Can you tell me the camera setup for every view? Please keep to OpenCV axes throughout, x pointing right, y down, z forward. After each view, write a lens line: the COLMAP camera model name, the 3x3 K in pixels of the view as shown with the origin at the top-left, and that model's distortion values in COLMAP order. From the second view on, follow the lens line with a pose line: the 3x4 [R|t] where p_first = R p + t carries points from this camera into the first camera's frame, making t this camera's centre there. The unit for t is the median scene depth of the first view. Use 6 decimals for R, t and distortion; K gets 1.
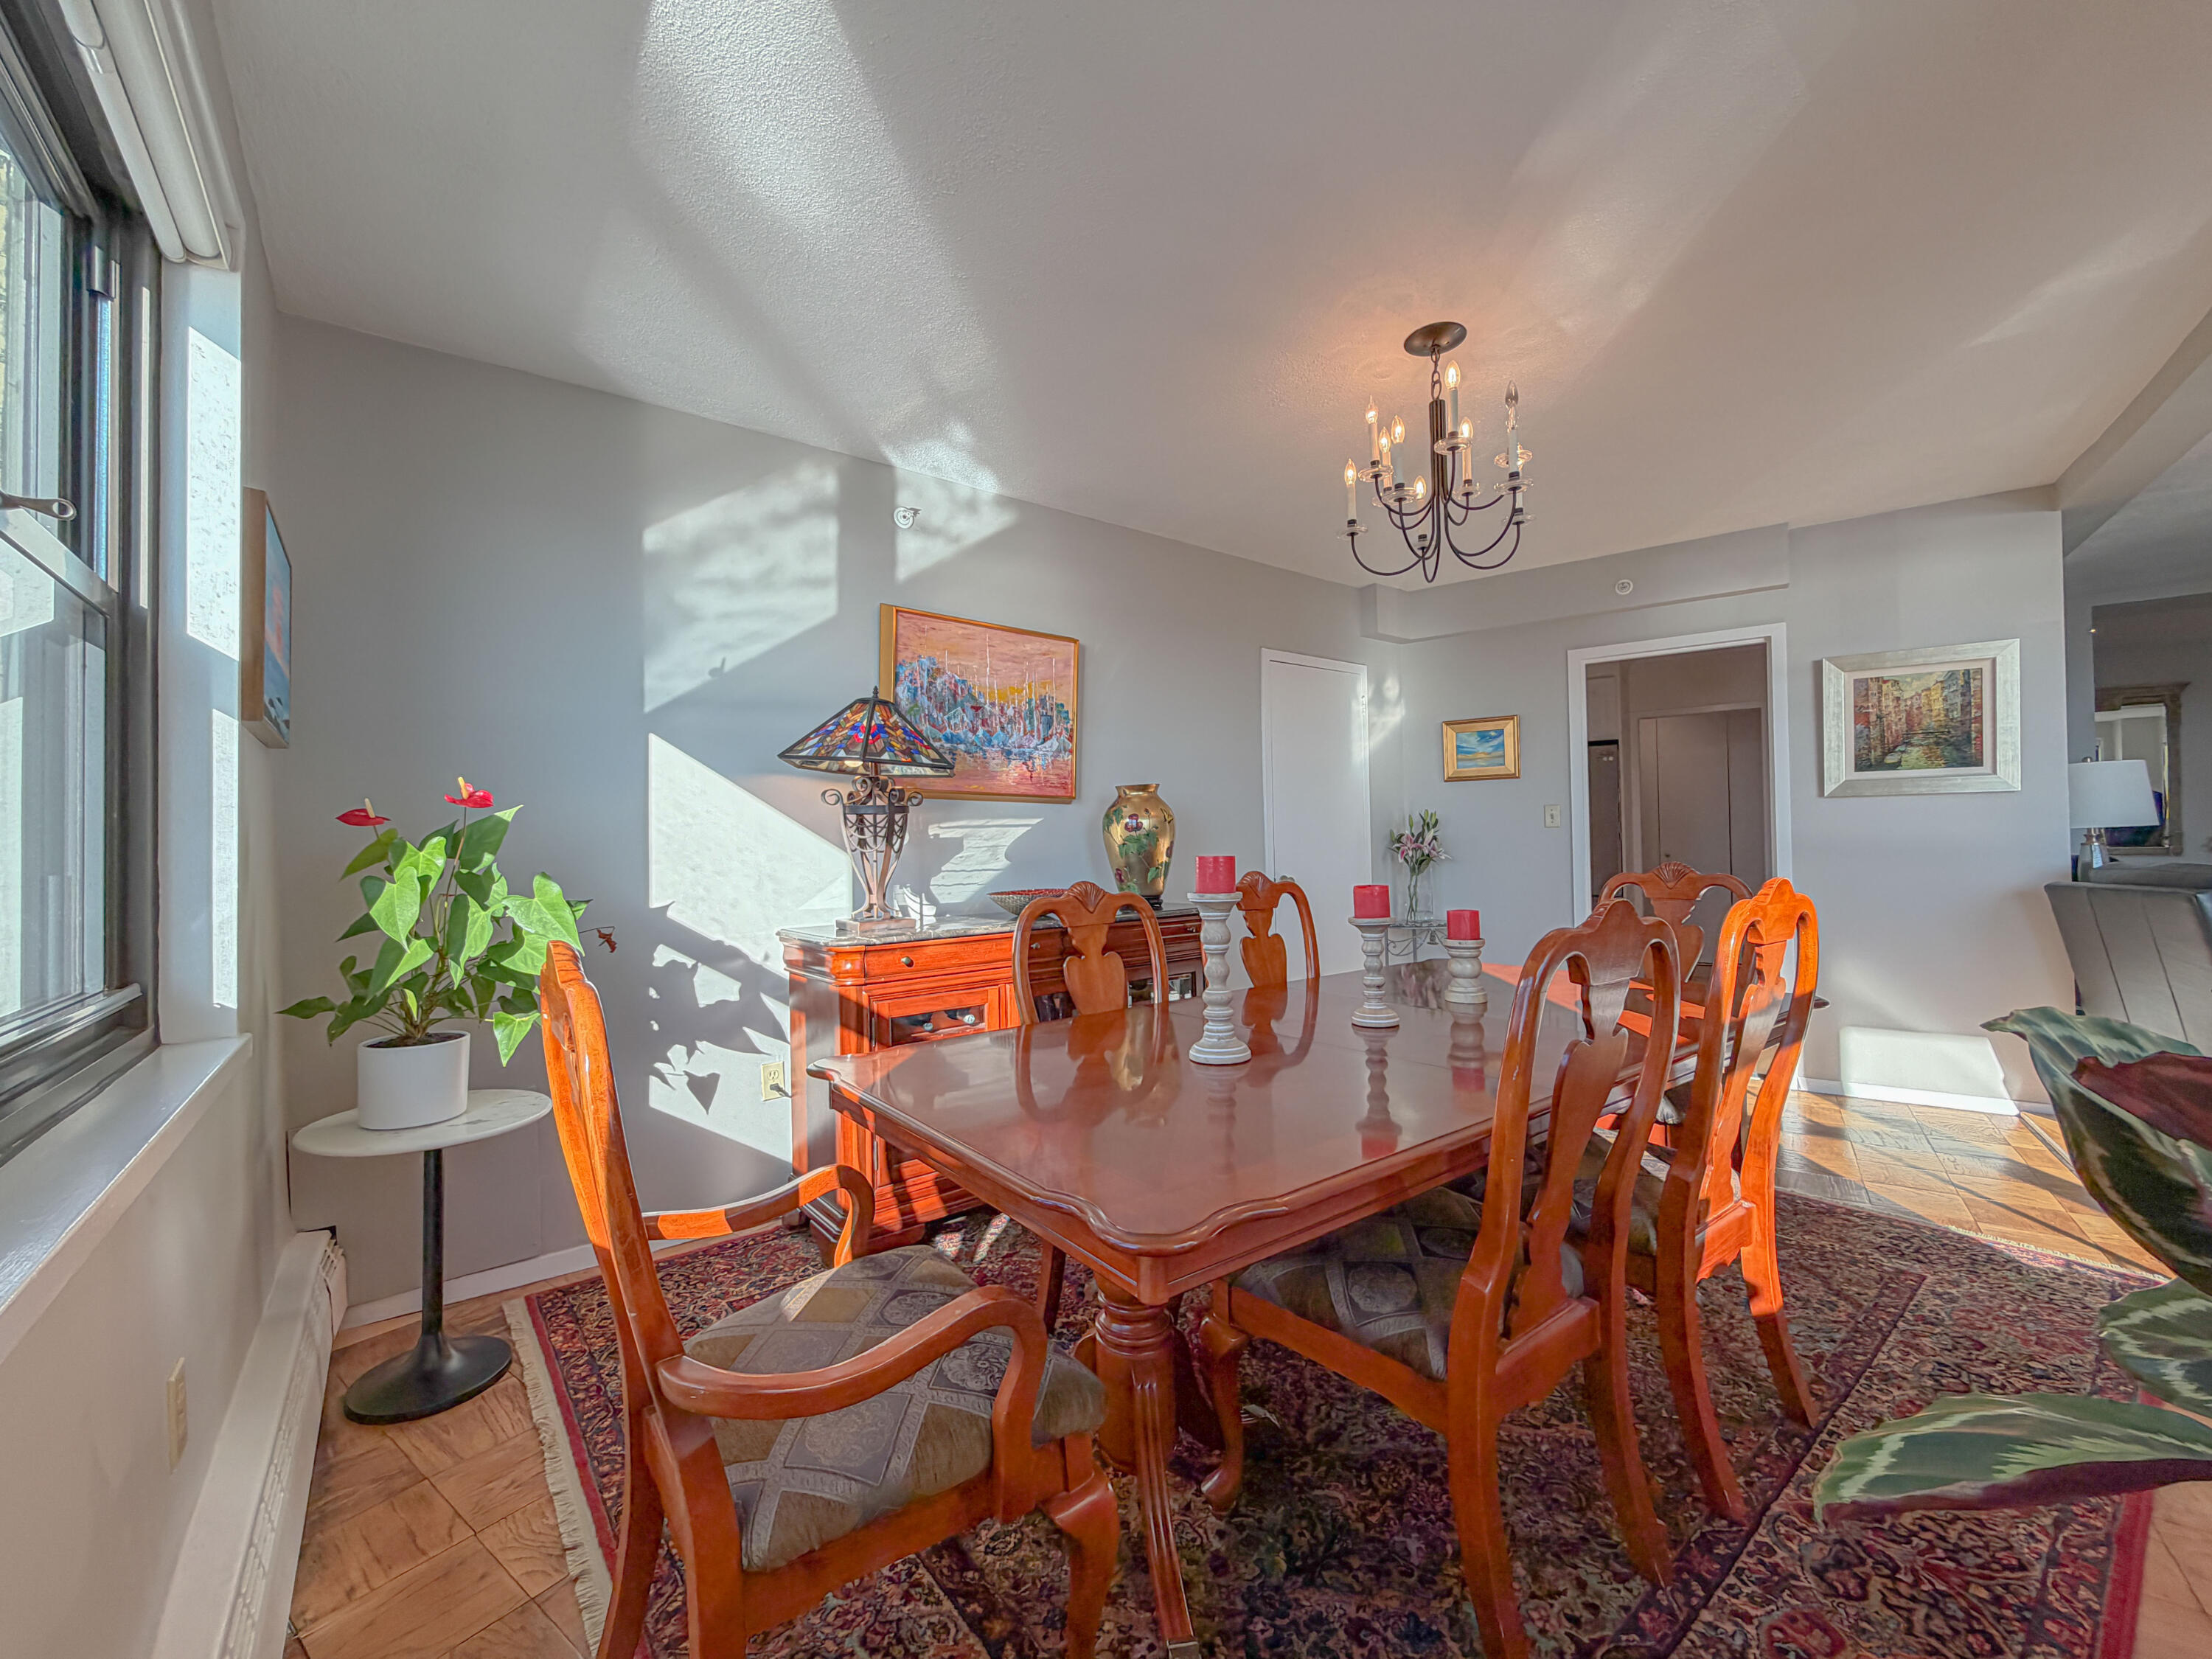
lens RADIAL K [[888.3, 0, 1101.7], [0, 888.3, 828.0], [0, 0, 1]] dist [0.000201, 0.000088]
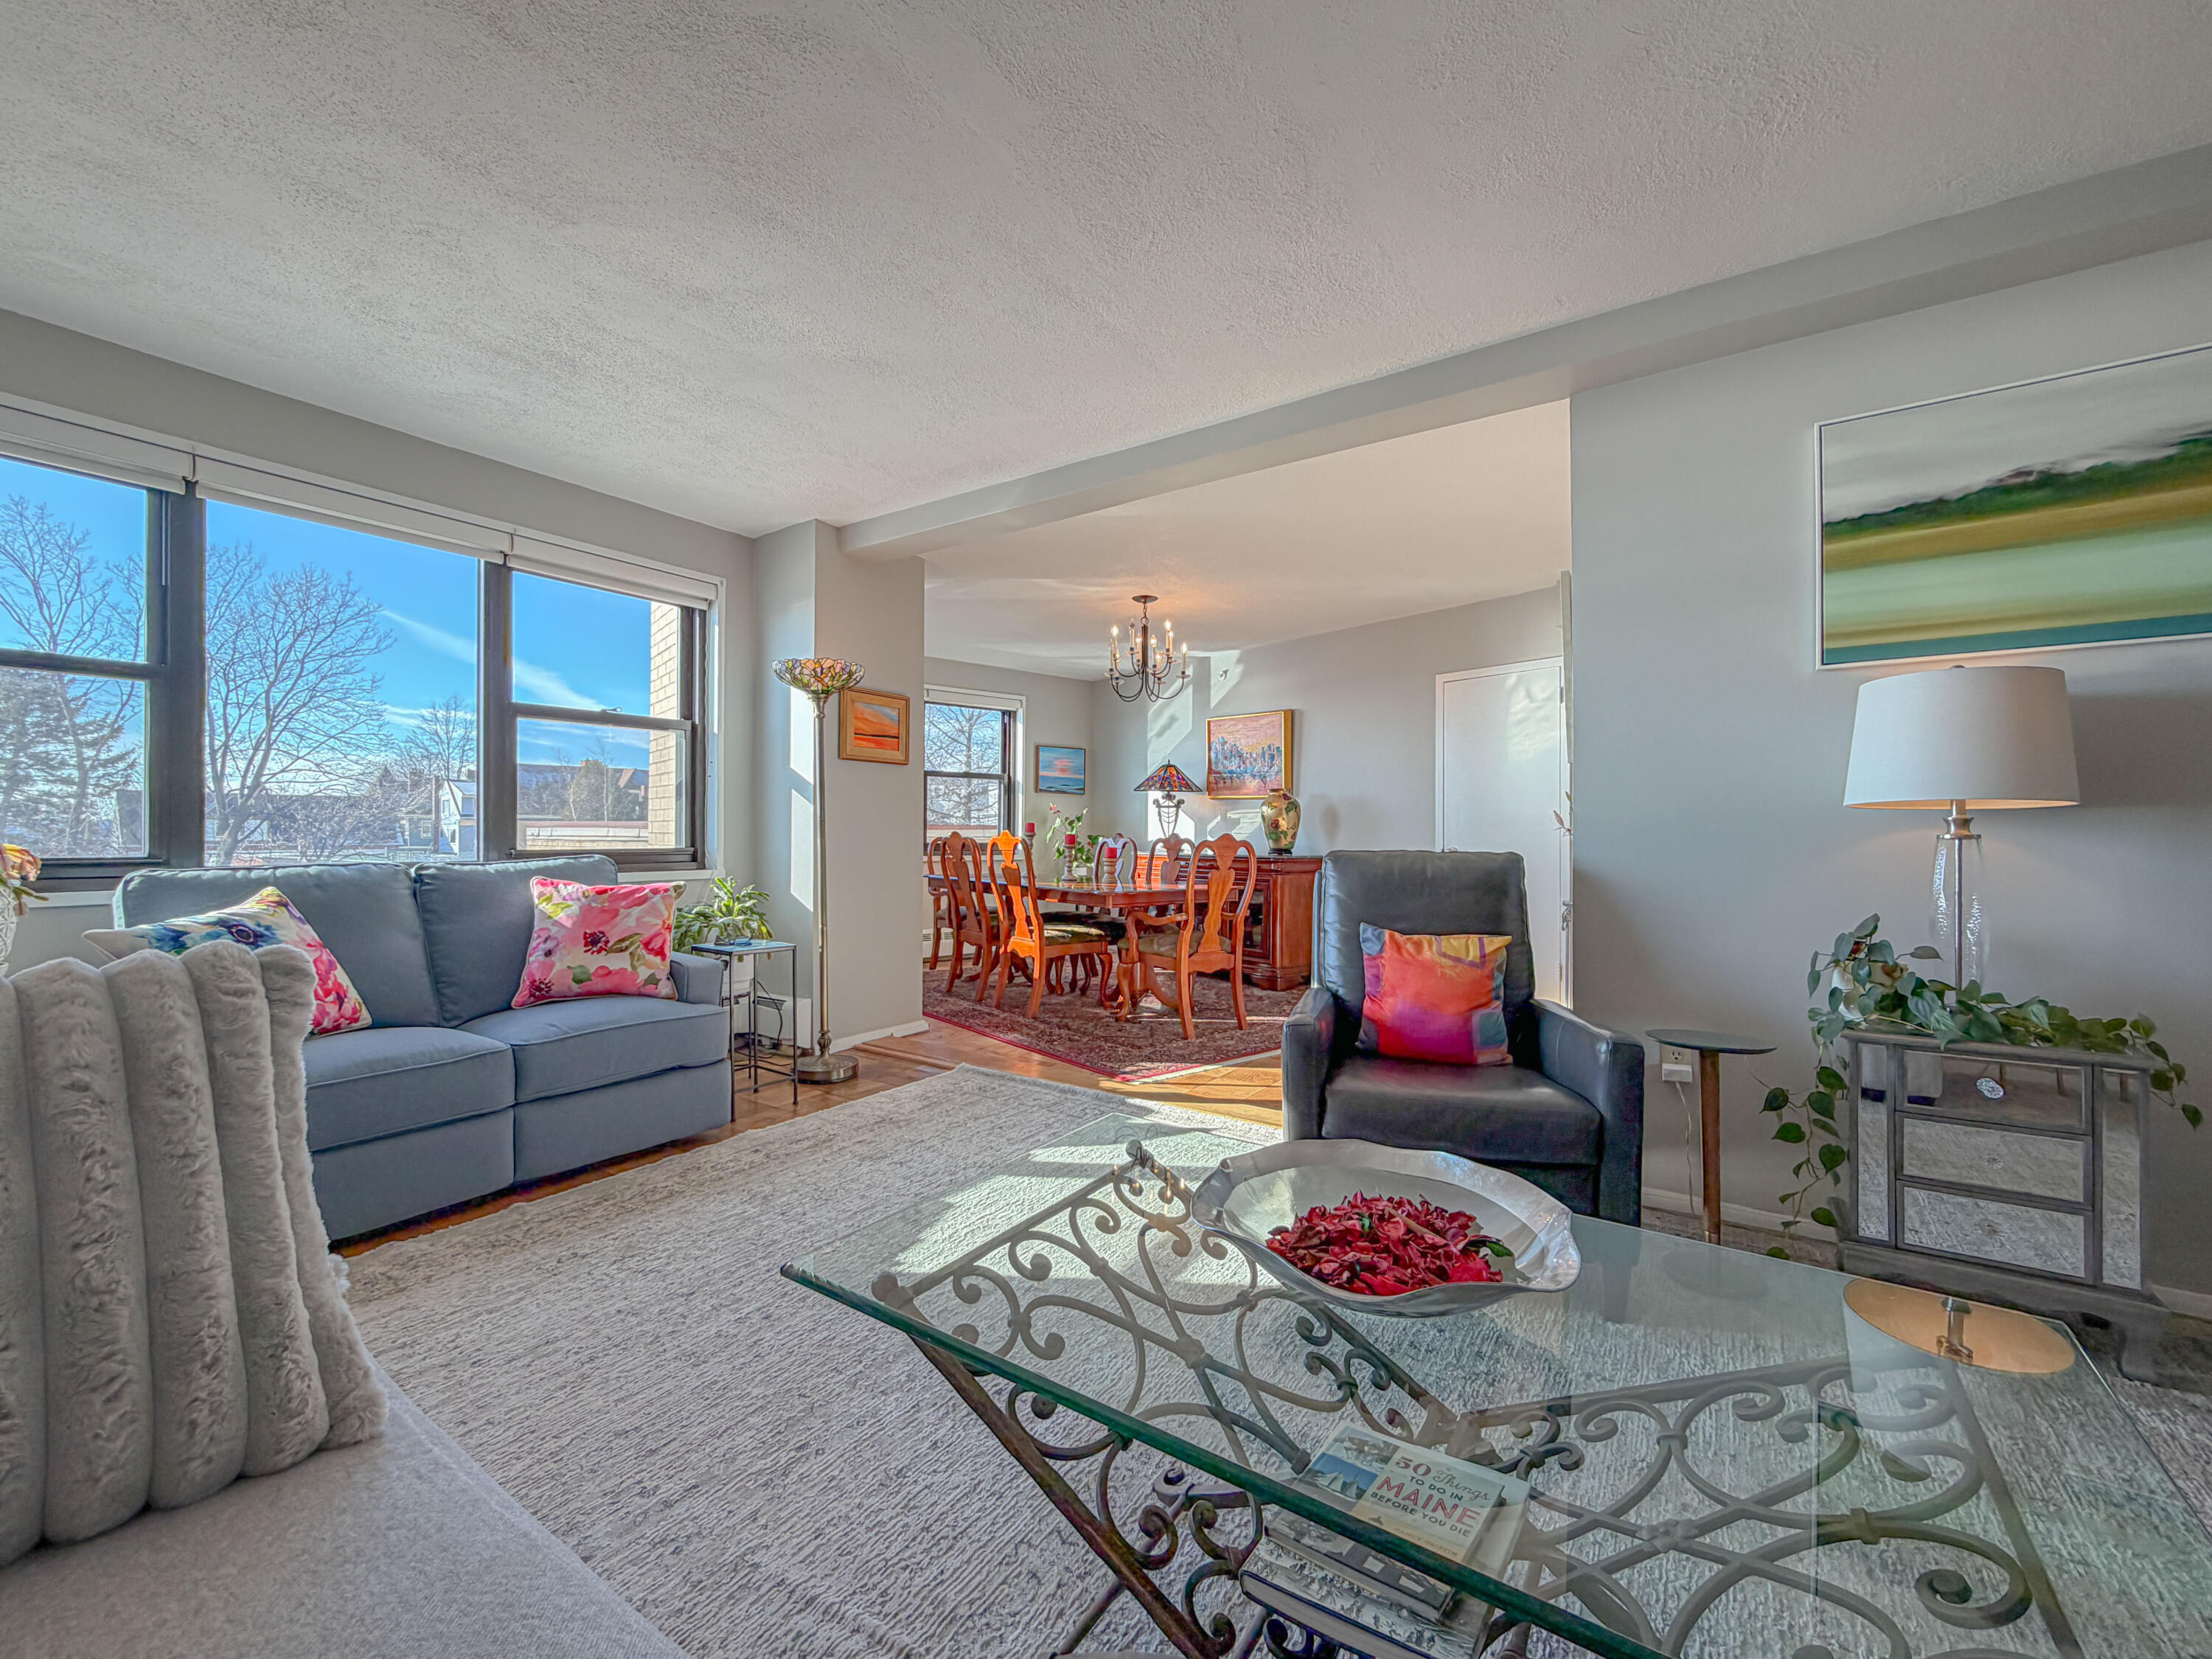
lens RADIAL K [[888.3, 0, 1095.1], [0, 888.3, 835.0], [0, 0, 1]] dist [0.000201, 0.000088]
pose [[0.013870, 0.024330, -0.999608, 1.902860], [0.011768, 0.999631, 0.024494, -0.003641], [0.999835, -0.012103, 0.013578, 0.602936]]
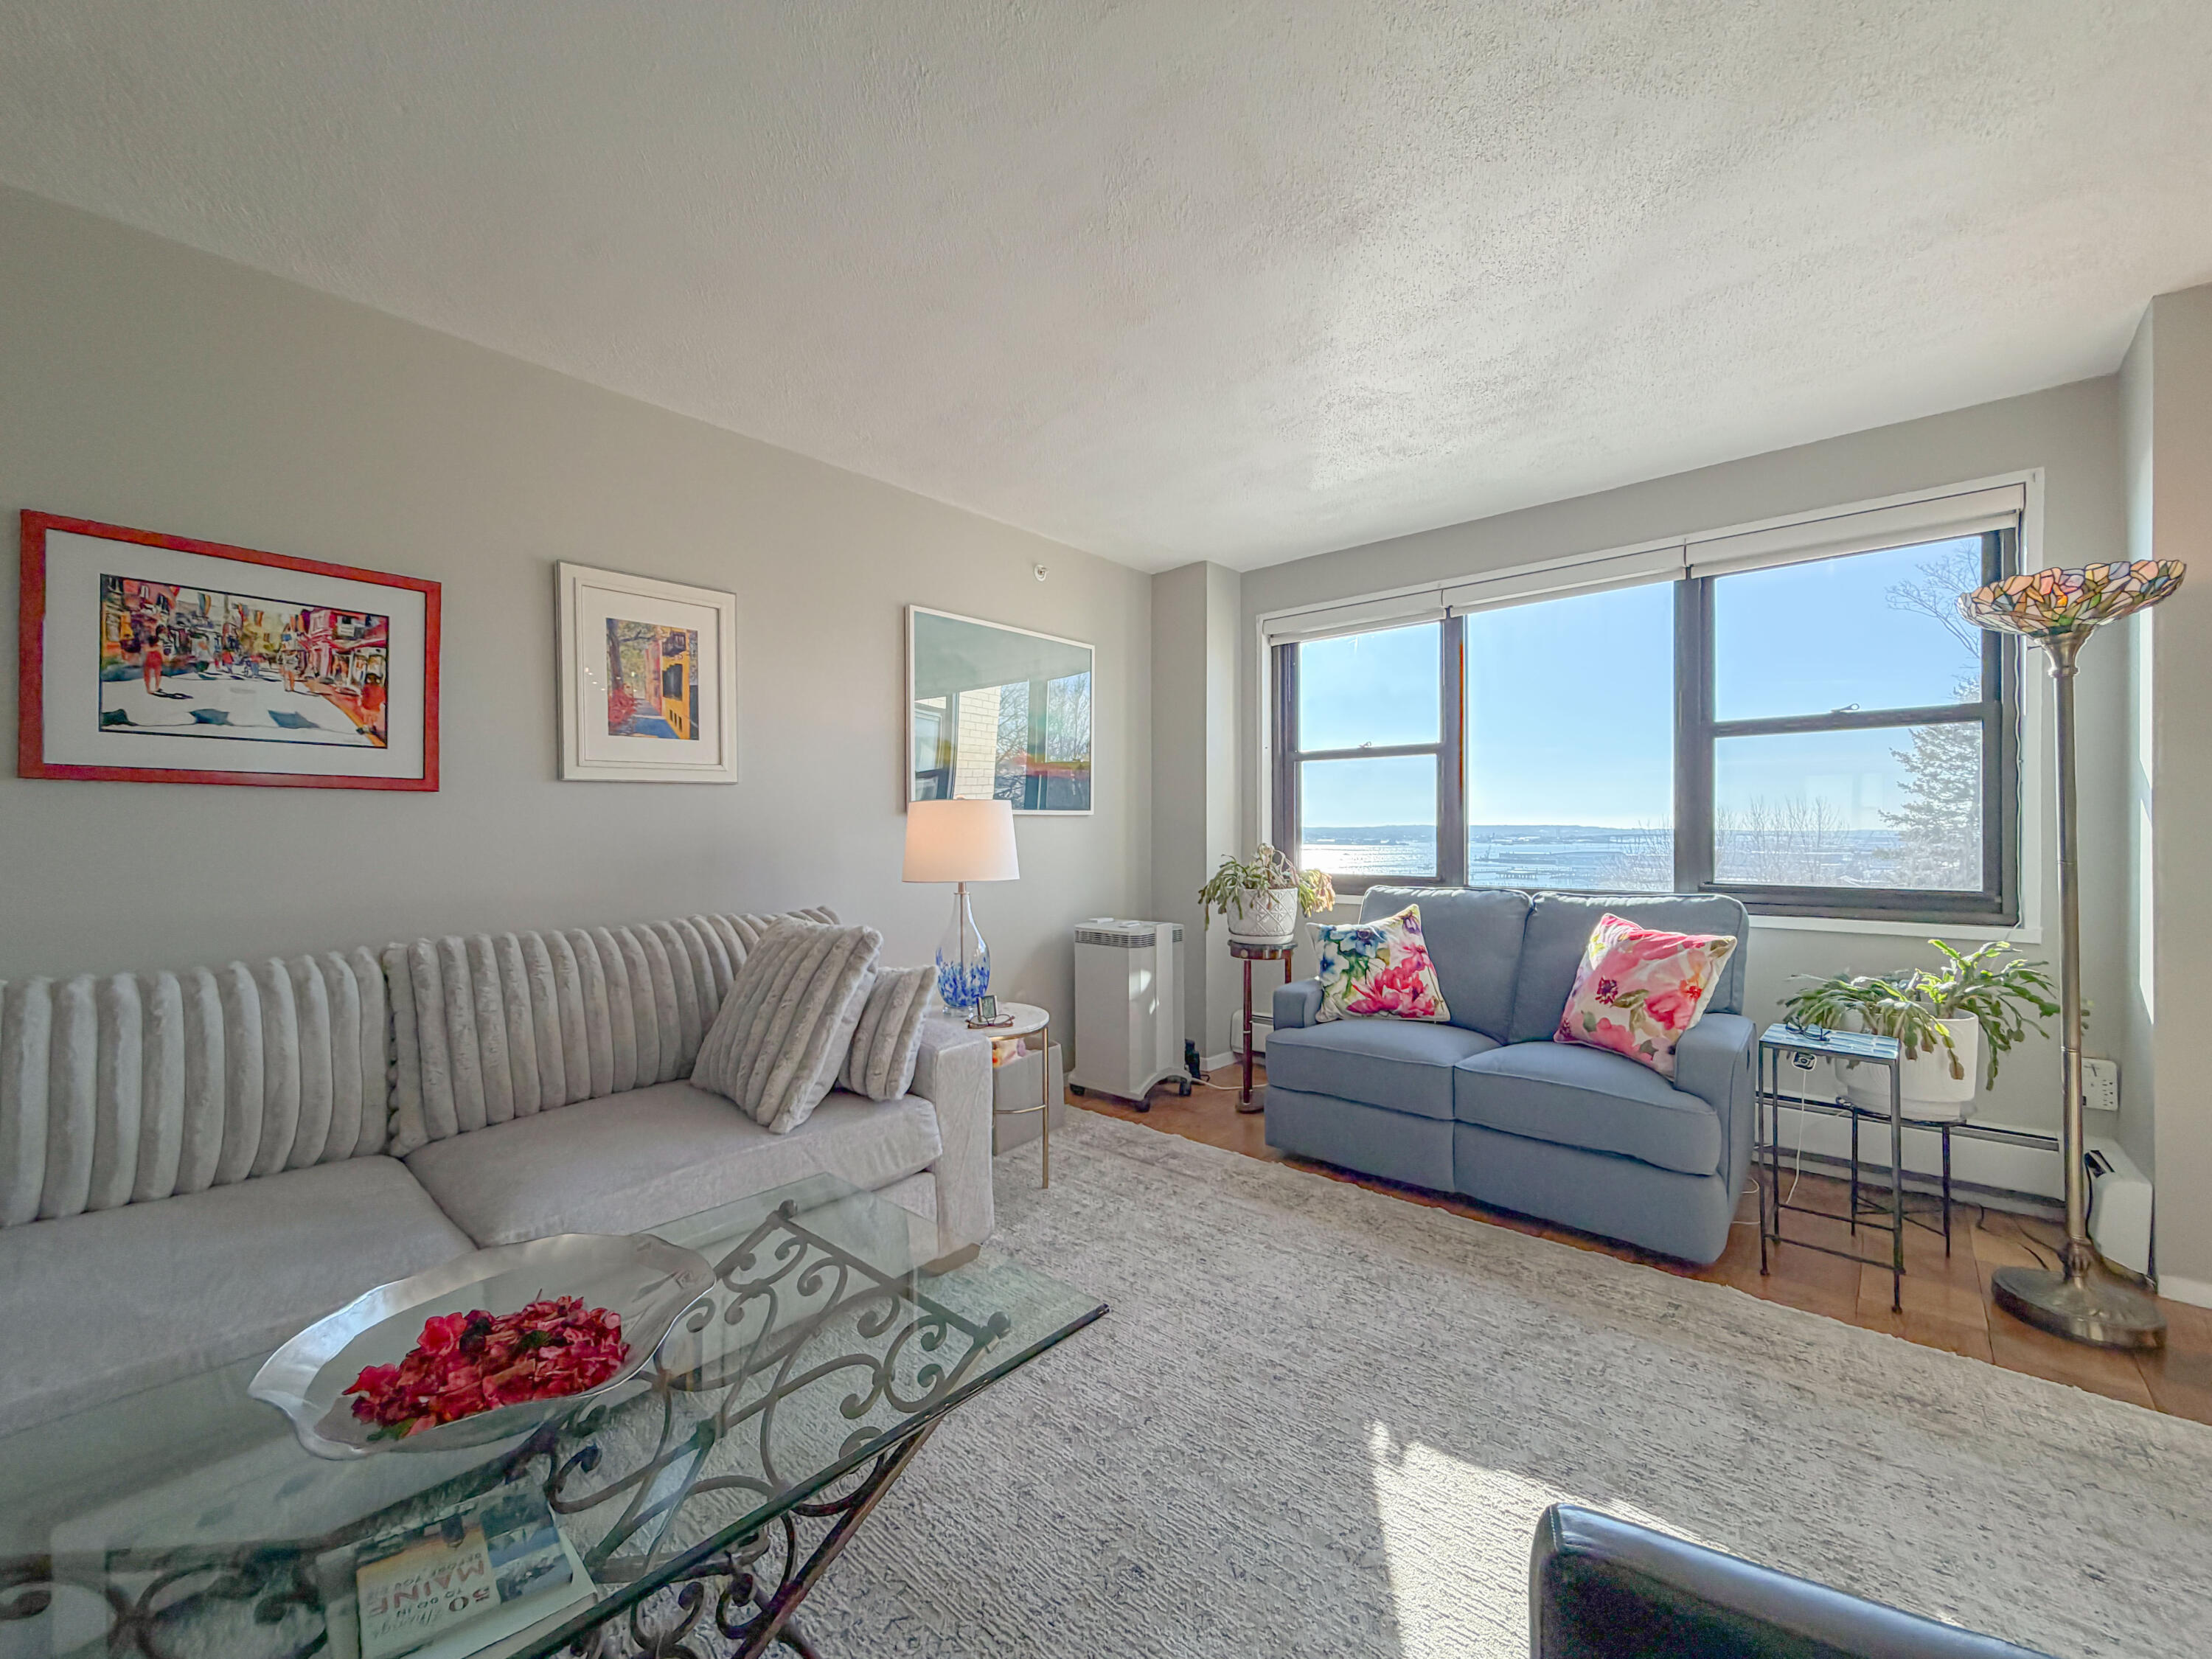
lens RADIAL K [[888.3, 0, 1102.0], [0, 888.3, 833.4], [0, 0, 1]] dist [0.000201, 0.000088]
pose [[-0.994512, 0.023826, 0.101874, 1.381634], [0.022242, 0.999614, -0.016656, -0.021554], [-0.102231, -0.014299, -0.994658, 0.973513]]
